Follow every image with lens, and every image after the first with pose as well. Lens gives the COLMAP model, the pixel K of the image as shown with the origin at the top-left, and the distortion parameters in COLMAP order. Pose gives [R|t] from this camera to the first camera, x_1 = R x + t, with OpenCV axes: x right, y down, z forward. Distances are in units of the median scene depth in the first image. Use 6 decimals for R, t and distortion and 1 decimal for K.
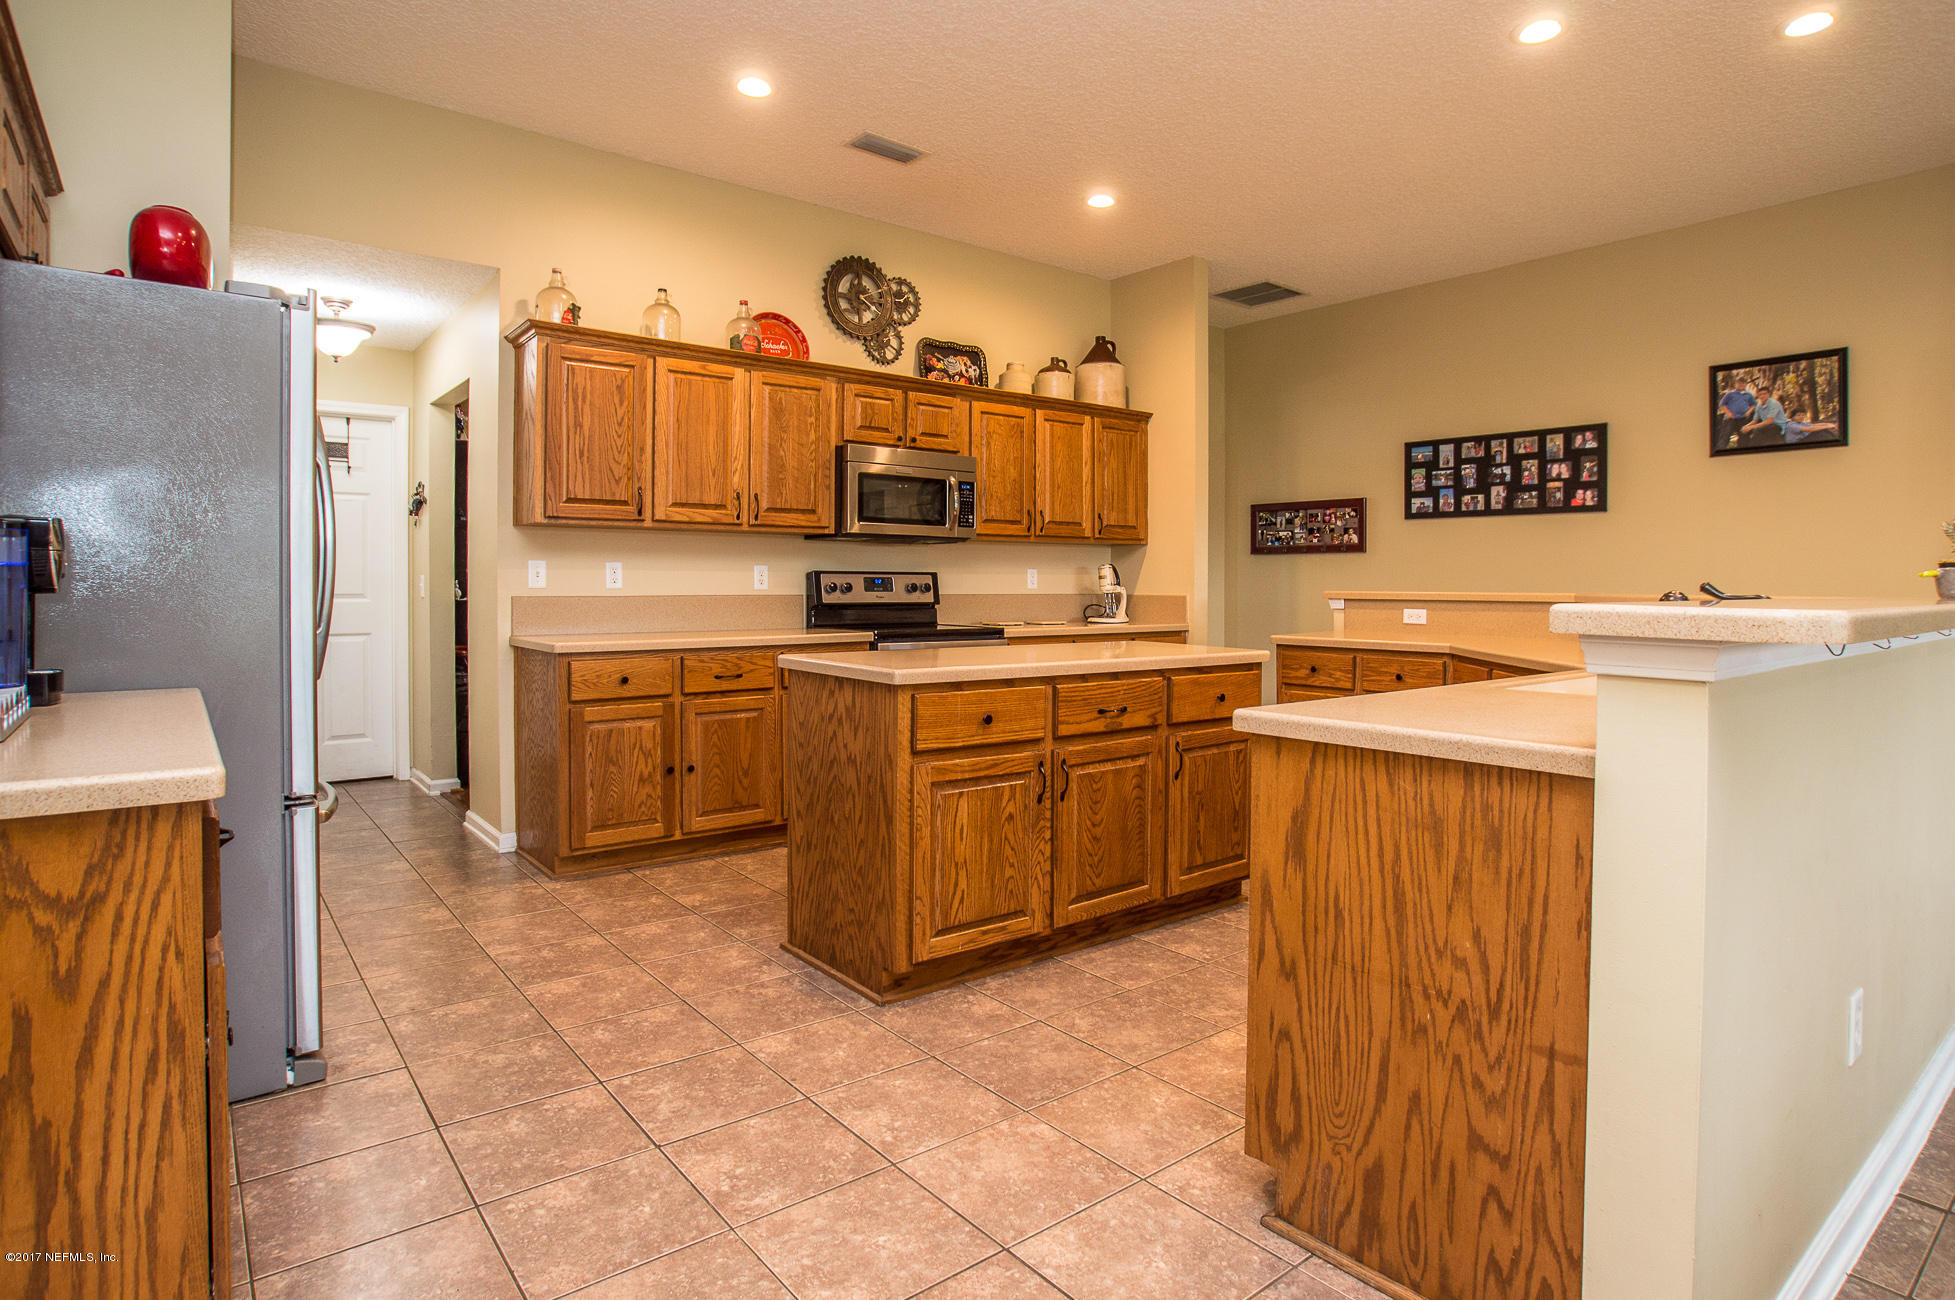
lens RADIAL K [[1027.2, 0, 1003.0], [0, 1027.2, 589.9], [0, 0, 1]] dist [-0.041374, 0.001500]
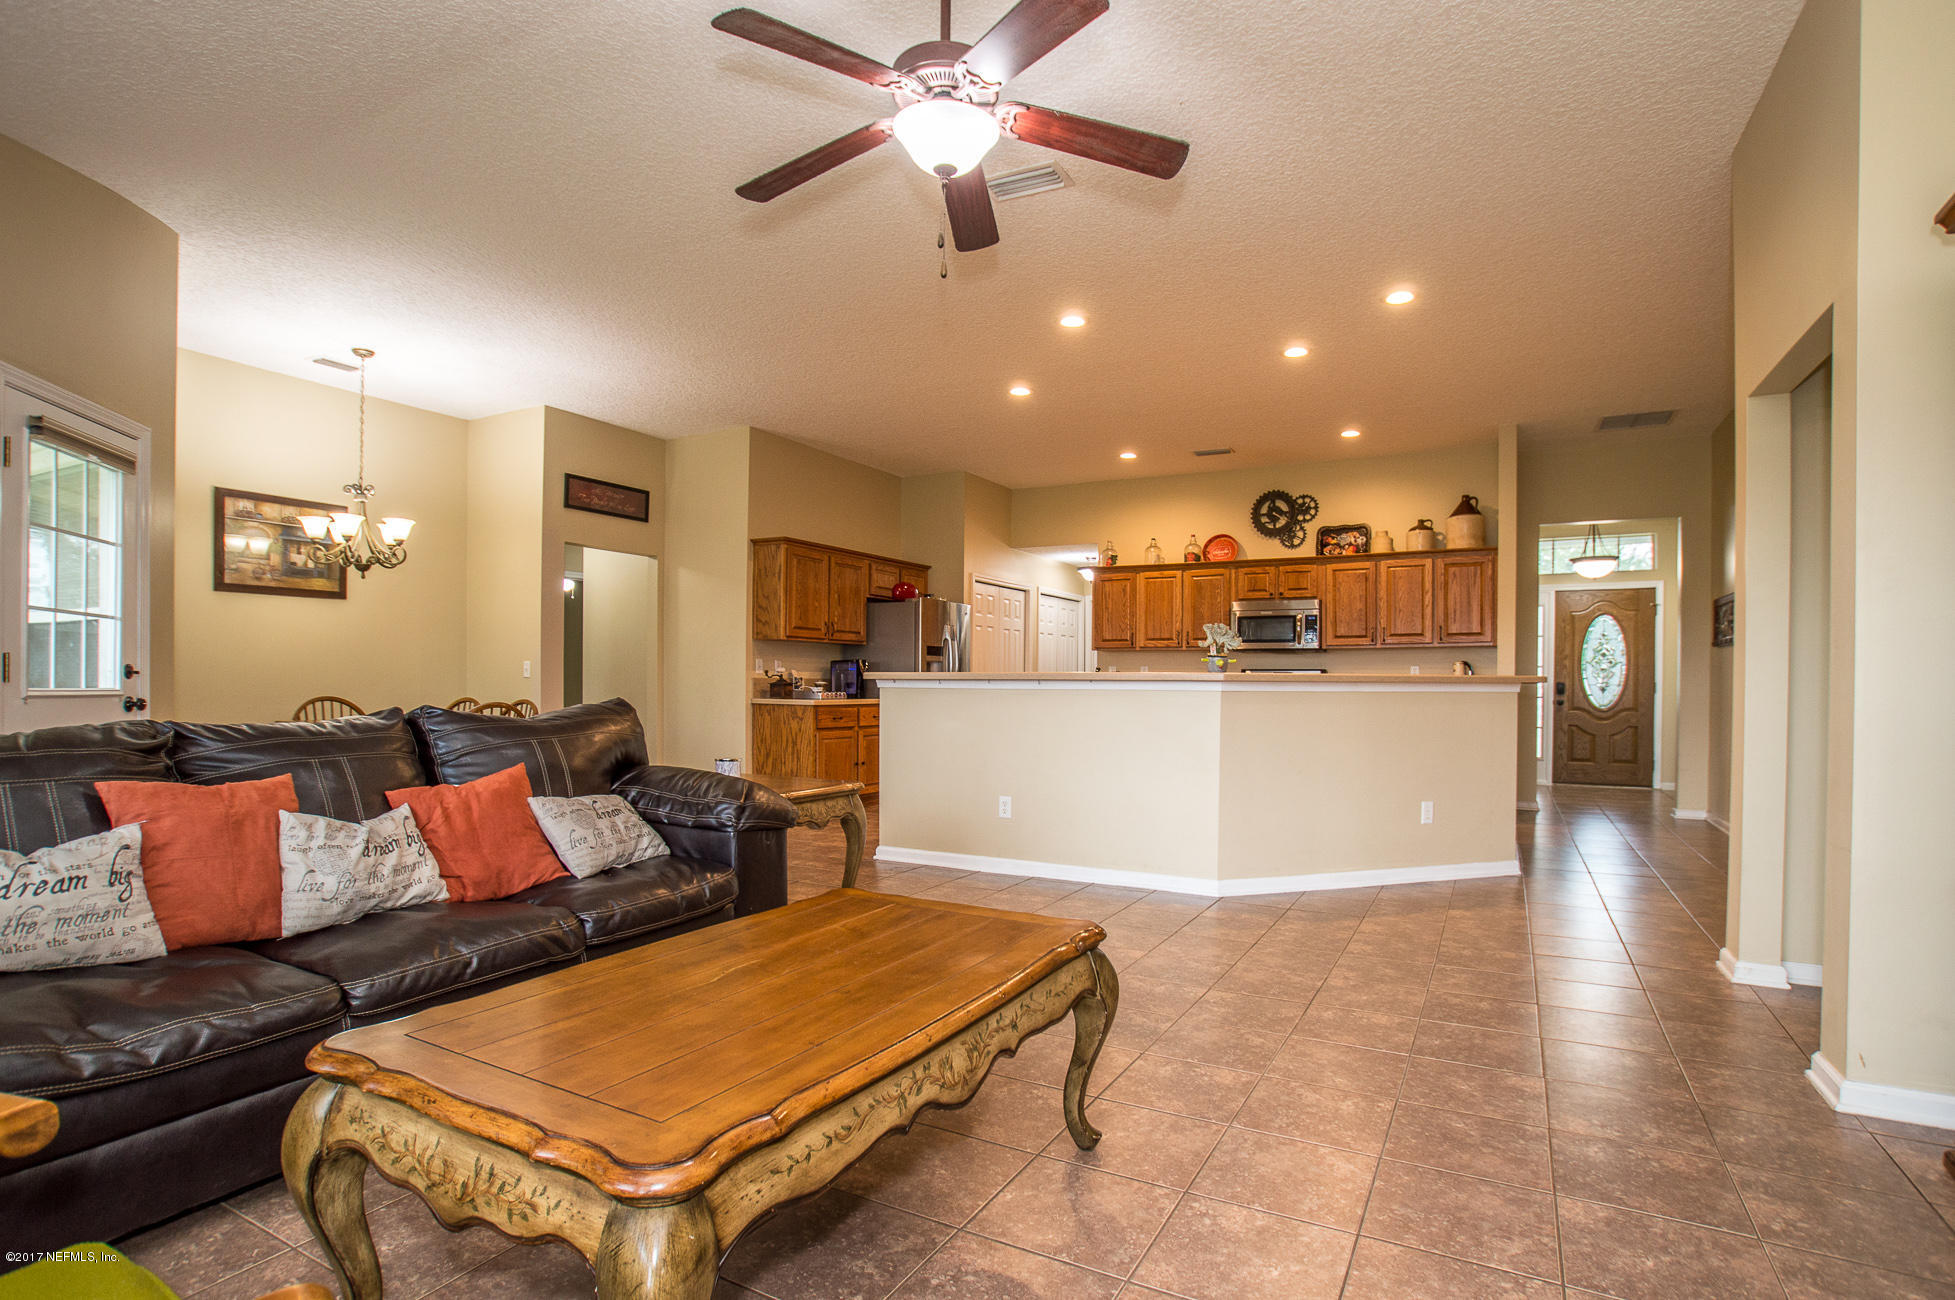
lens RADIAL K [[952.3, 0, 984.9], [0, 952.3, 668.2], [0, 0, 1]] dist [-0.022092, 0.002602]
pose [[0.375275, -0.008198, -0.926877, 1.152239], [-0.010244, 0.999863, -0.012991, 0.006647], [0.926857, 0.014370, 0.375140, -0.070880]]
